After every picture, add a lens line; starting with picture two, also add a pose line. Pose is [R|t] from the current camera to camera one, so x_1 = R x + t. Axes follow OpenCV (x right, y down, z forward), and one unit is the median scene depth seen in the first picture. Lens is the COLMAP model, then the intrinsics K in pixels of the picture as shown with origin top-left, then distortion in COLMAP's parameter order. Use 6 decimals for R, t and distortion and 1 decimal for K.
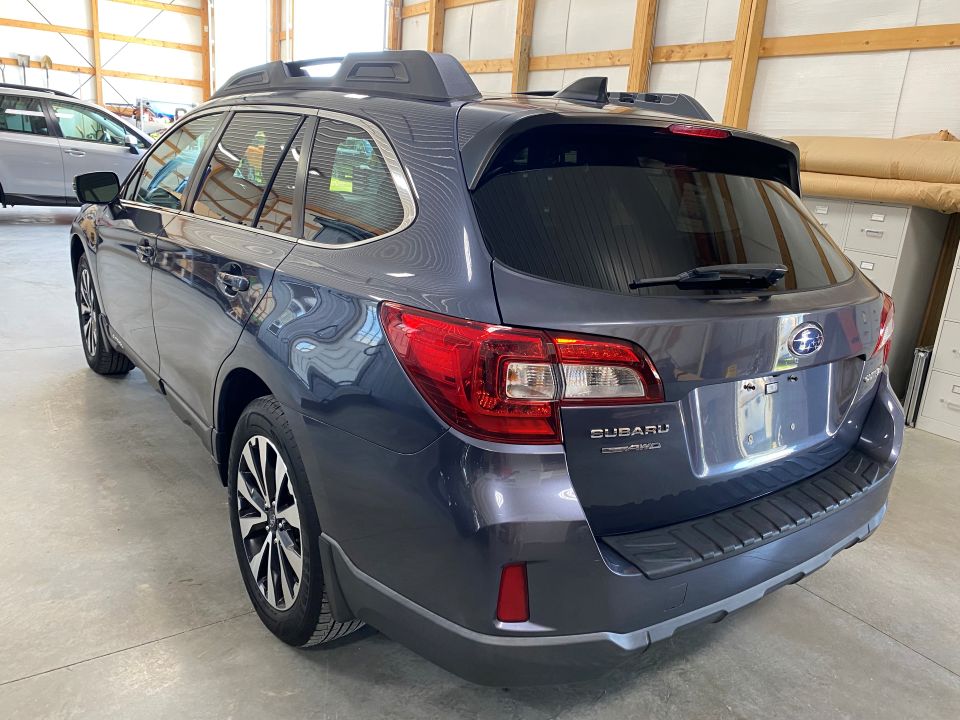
lens RADIAL K [[732.9, 0, 480.4], [0, 732.9, 356.4], [0, 0, 1]] dist [0.004681, 0.004581]
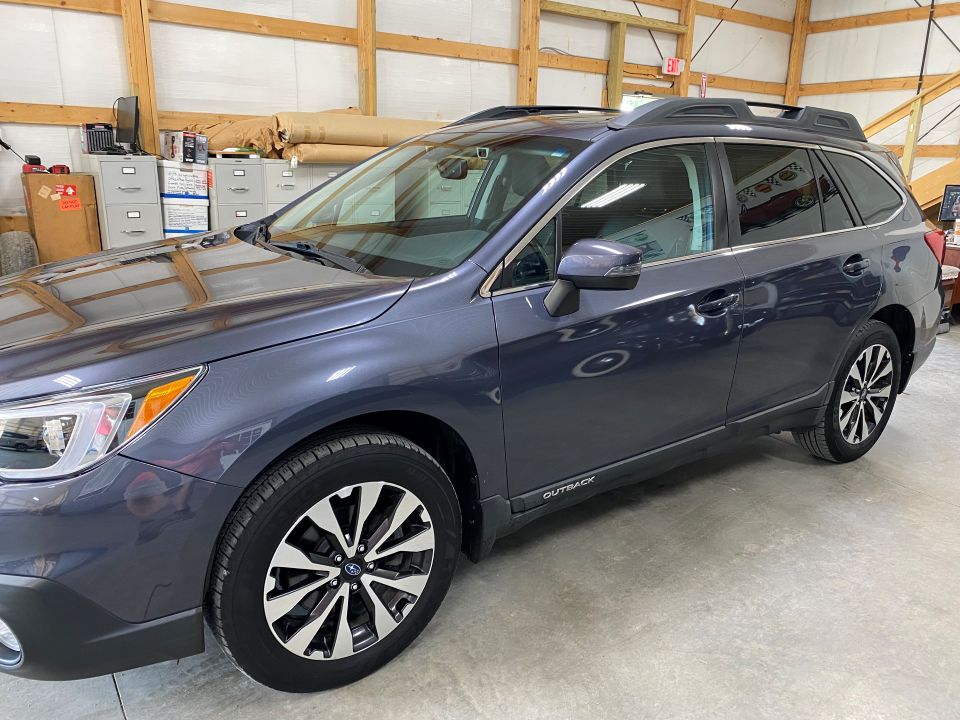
lens RADIAL K [[737.3, 0, 480.0], [0, 737.3, 360.0], [0, 0, 1]] dist [0.011325, -0.001648]
pose [[-0.012639, -0.347536, 0.937581, -1.139785], [0.242299, 0.908647, 0.340077, -0.395356], [-0.970119, 0.231473, 0.072723, 1.060722]]
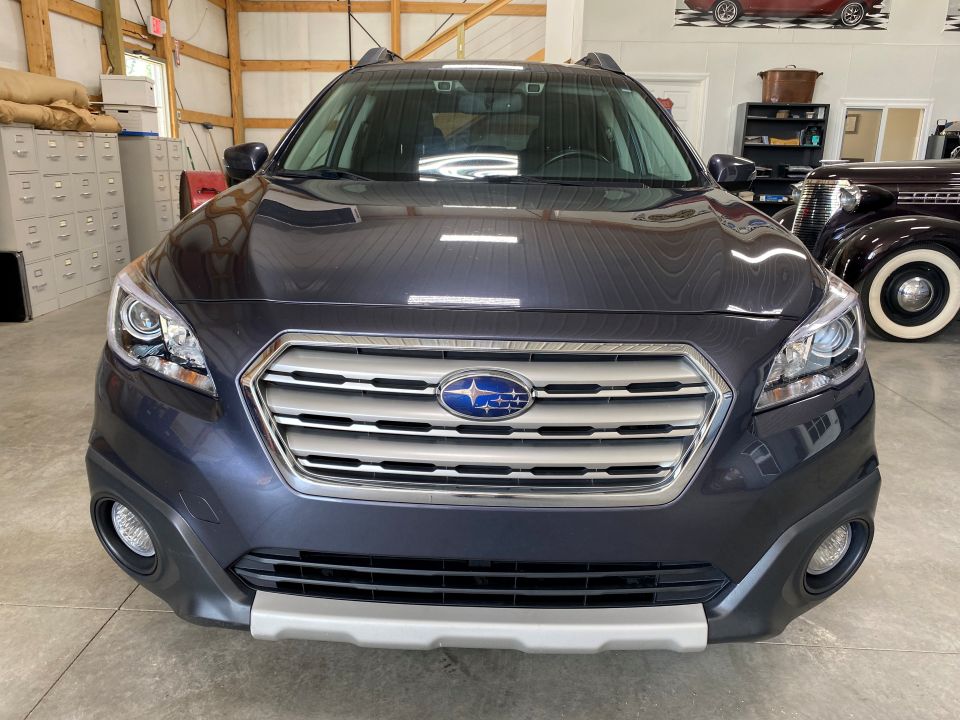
lens RADIAL K [[756.5, 0, 450.3], [0, 756.5, 358.7], [0, 0, 1]] dist [0.000060, -0.003652]
pose [[-0.779044, -0.253094, 0.573615, -0.800934], [0.084077, 0.864465, 0.495613, -0.488354], [-0.621307, 0.434332, -0.652176, 1.806942]]
